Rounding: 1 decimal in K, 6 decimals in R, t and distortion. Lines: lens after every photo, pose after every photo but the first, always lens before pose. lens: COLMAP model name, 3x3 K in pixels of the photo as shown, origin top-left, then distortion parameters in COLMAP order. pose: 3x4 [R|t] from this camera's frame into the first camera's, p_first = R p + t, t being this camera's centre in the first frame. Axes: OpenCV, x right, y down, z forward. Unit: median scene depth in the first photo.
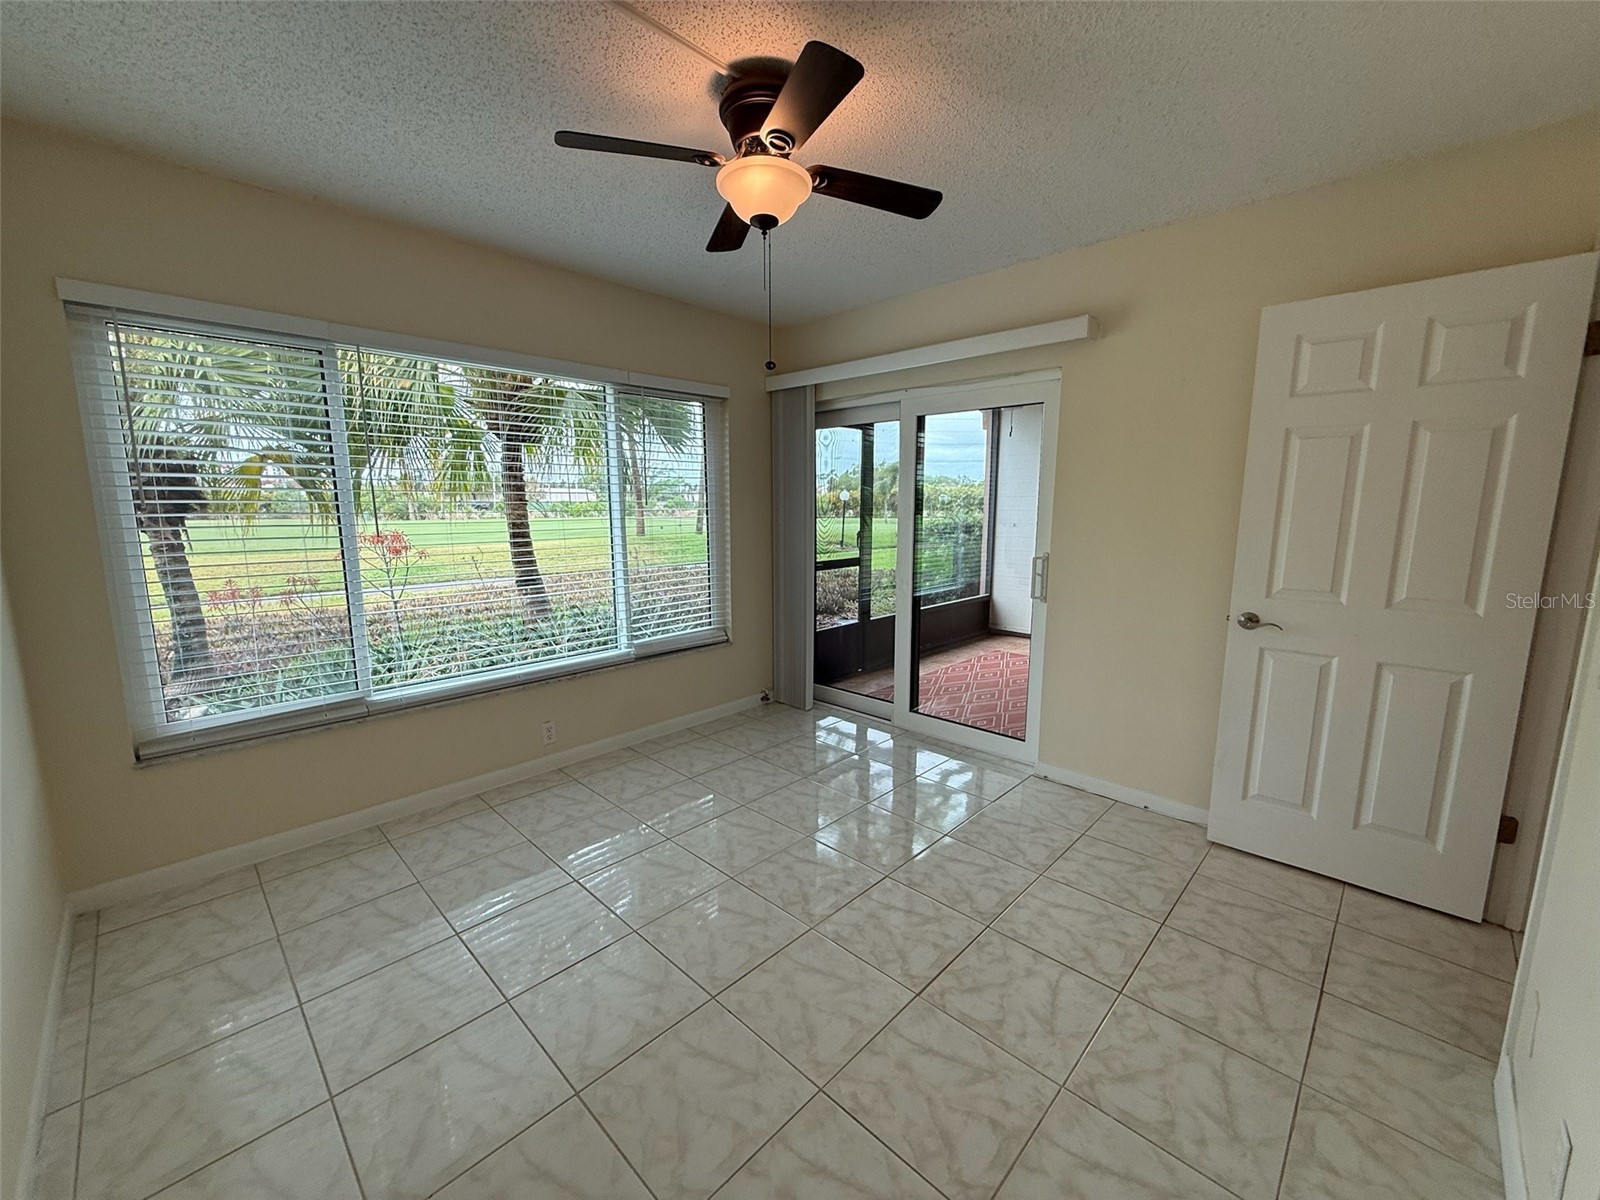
lens RADIAL K [[636.9, 0, 801.1], [0, 636.9, 599.2], [0, 0, 1]] dist [-0.000525, 0.000174]
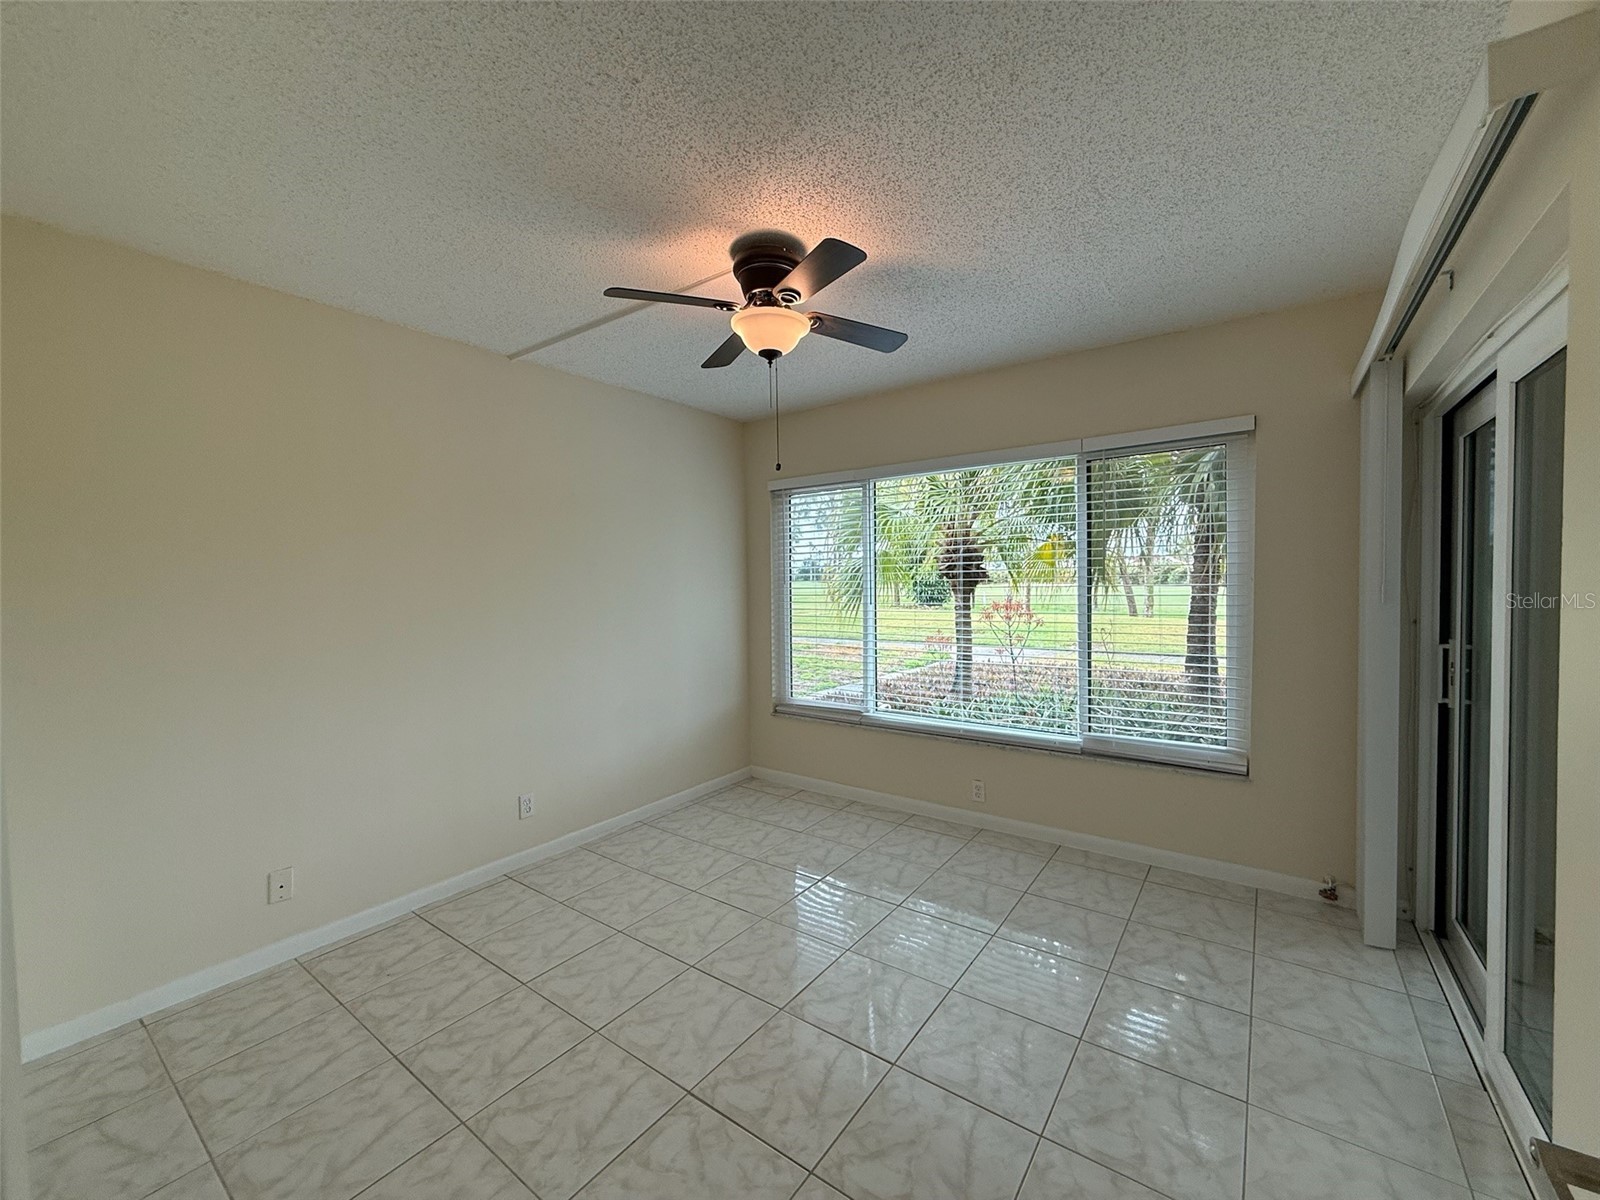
lens RADIAL K [[636.9, 0, 797.8], [0, 636.9, 602.8], [0, 0, 1]] dist [-0.000525, 0.000174]
pose [[0.137409, 0.030324, -0.990050, 0.674740], [-0.135579, 0.990700, 0.011527, -0.083417], [0.981192, 0.132646, 0.140242, 0.553404]]
